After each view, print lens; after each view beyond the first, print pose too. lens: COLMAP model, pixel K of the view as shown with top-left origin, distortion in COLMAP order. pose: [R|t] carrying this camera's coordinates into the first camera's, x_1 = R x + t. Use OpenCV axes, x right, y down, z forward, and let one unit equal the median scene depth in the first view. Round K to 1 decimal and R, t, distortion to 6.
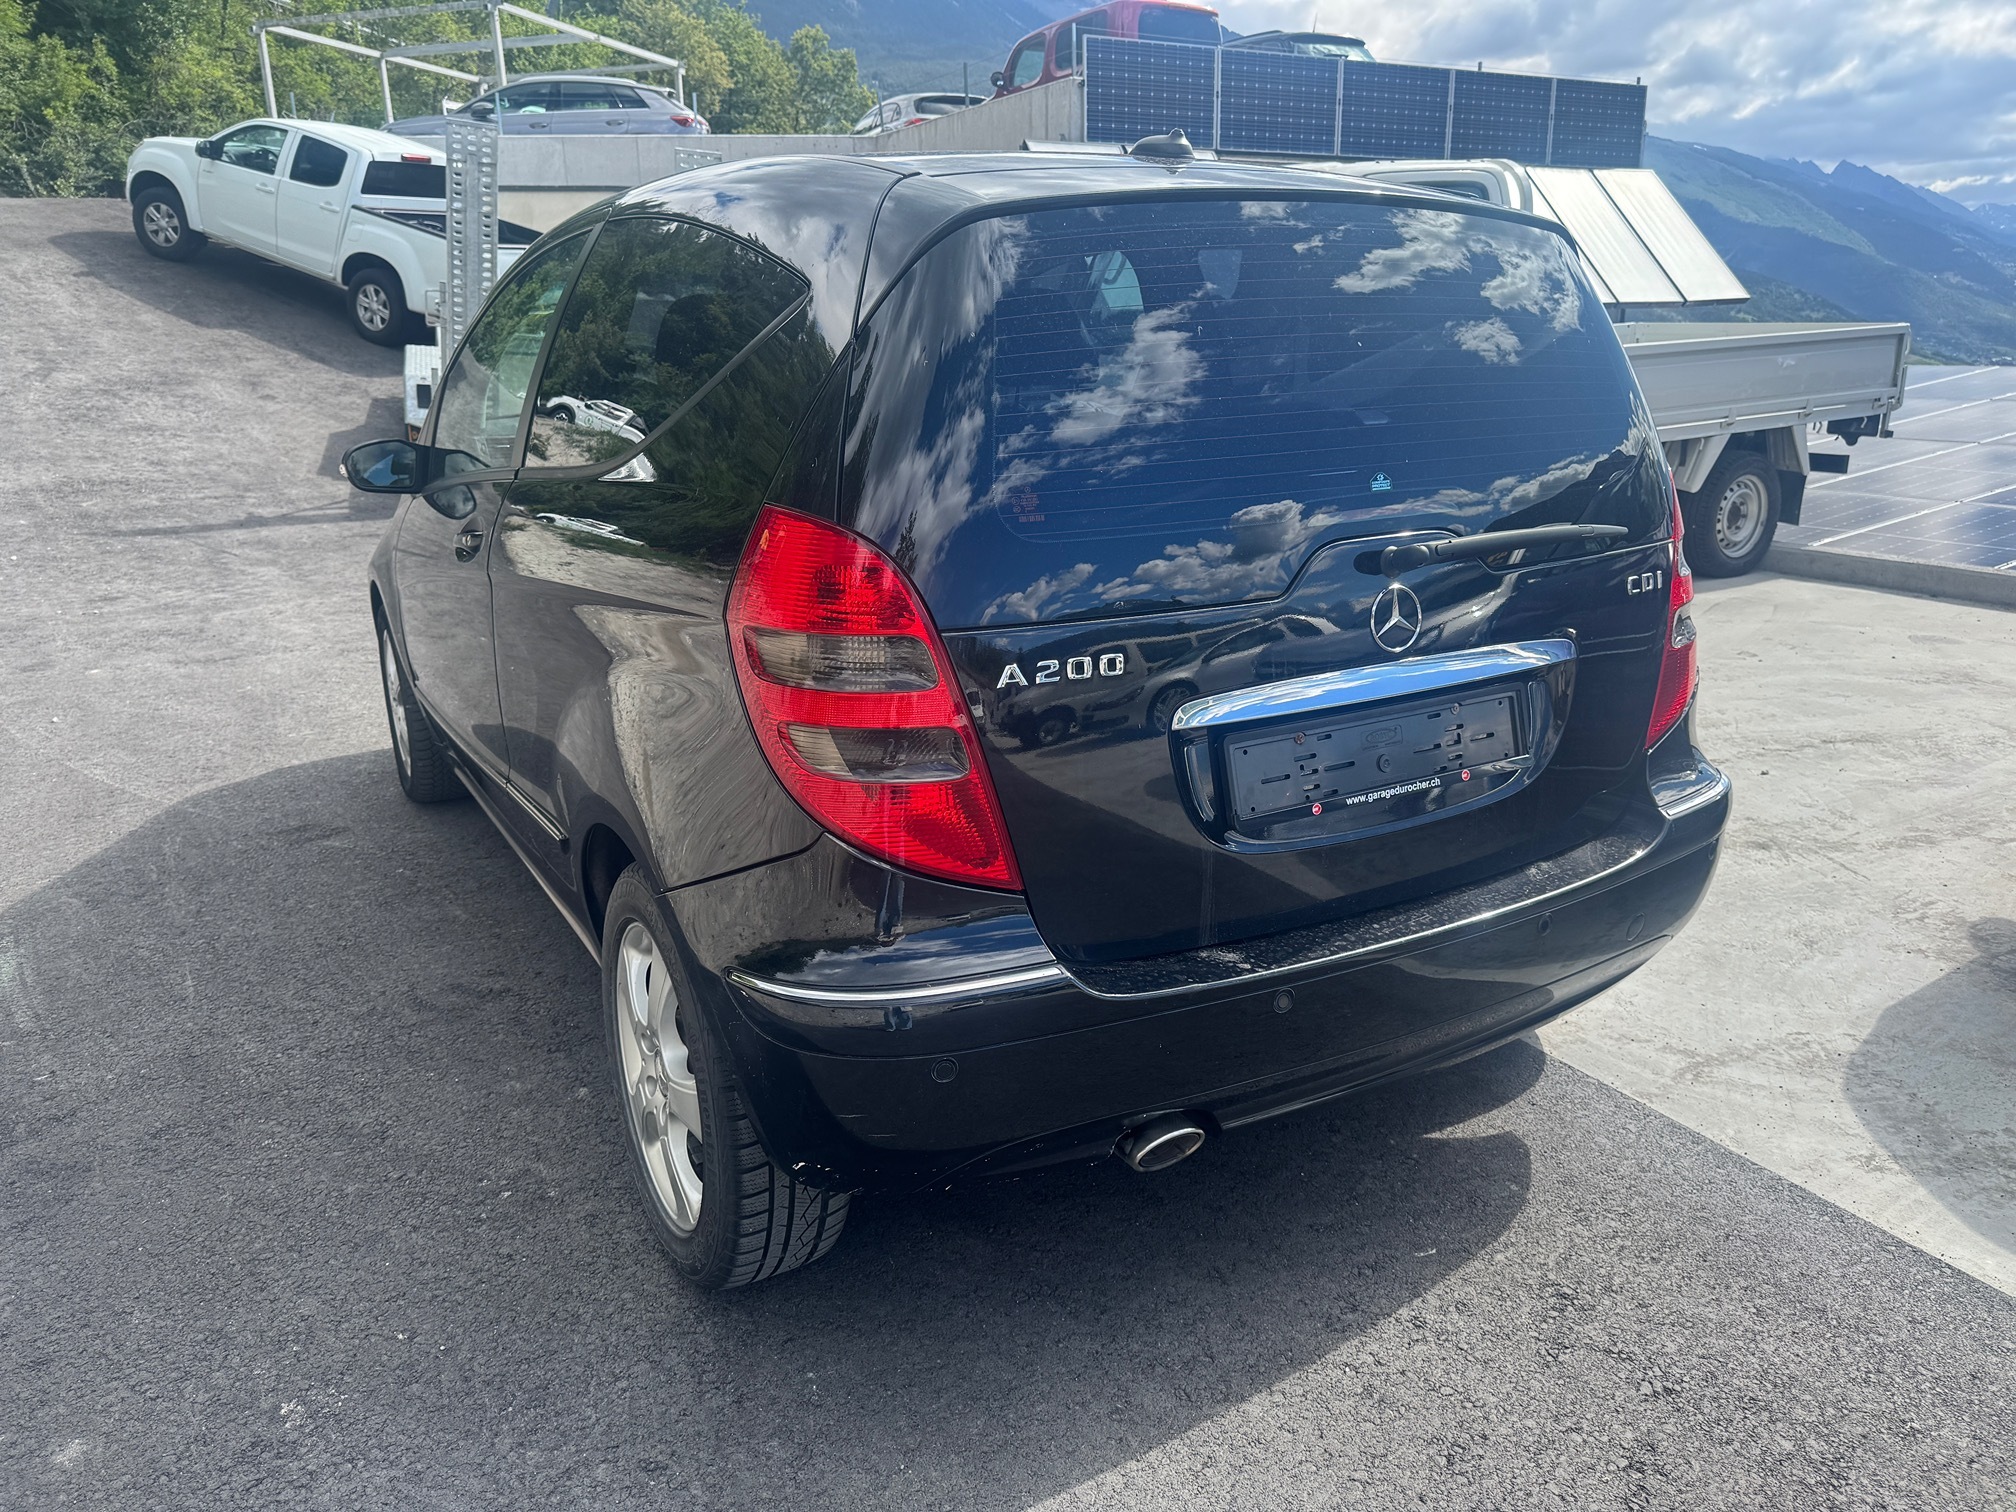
lens RADIAL K [[1436.4, 0, 1004.5], [0, 1436.4, 741.6], [0, 0, 1]] dist [-0.003060, -0.001490]
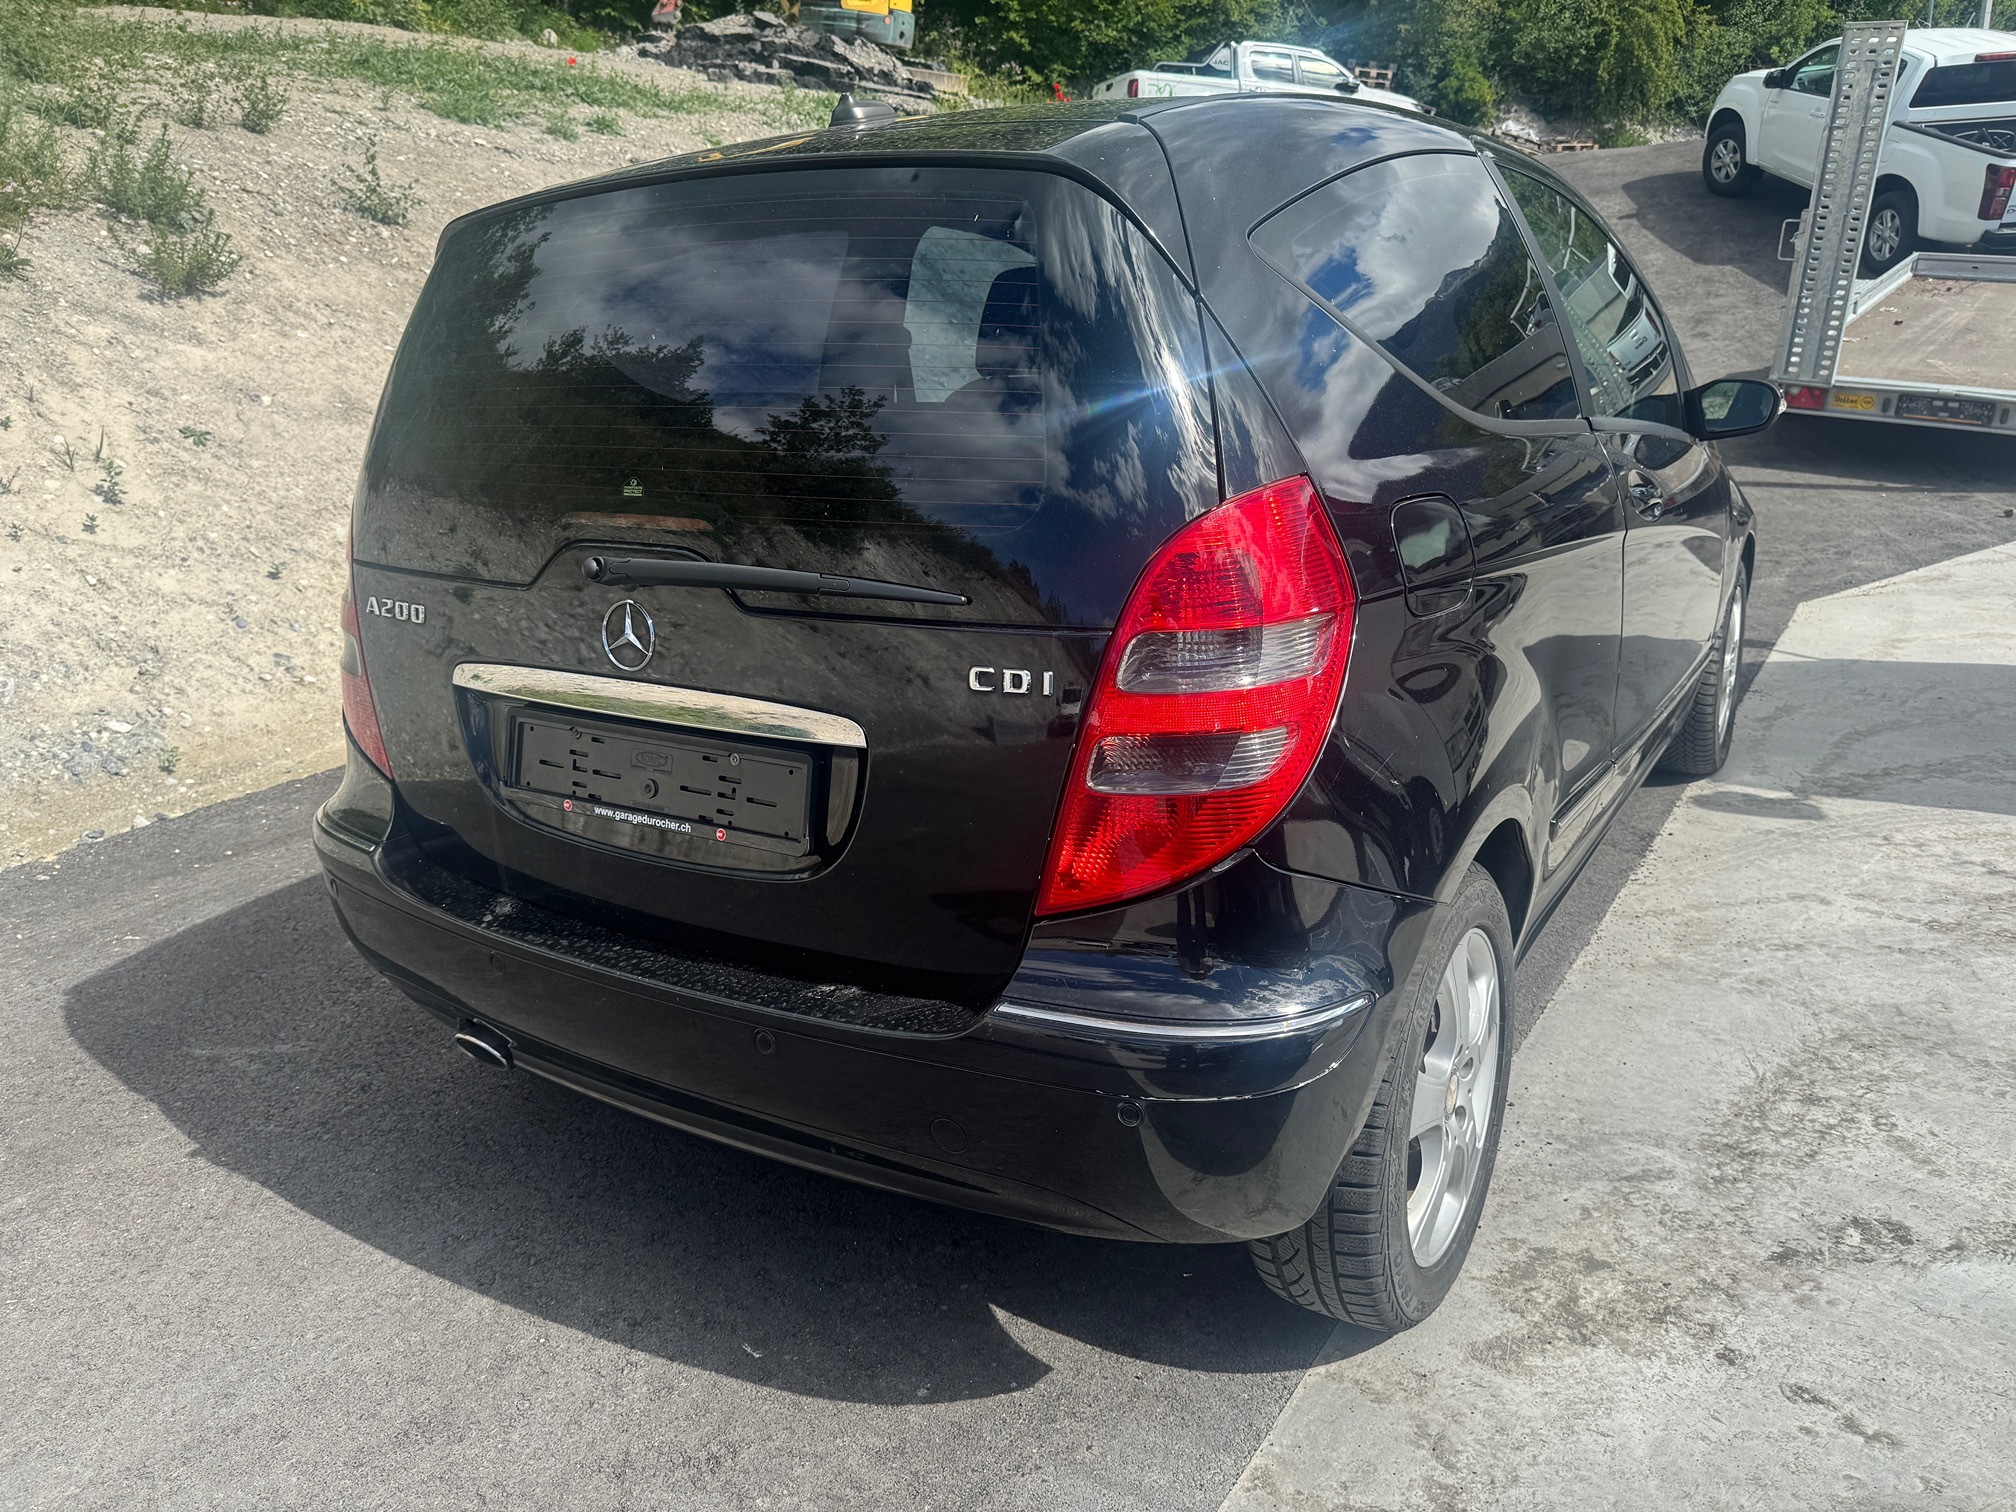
lens RADIAL K [[1437.9, 0, 1008.0], [0, 1437.9, 756.0], [0, 0, 1]] dist [-0.004332, -0.005245]
pose [[0.473333, 0.253303, -0.843678, 0.511687], [-0.205826, 0.963055, 0.173669, -0.095483], [0.856499, 0.091448, 0.507982, 0.318317]]
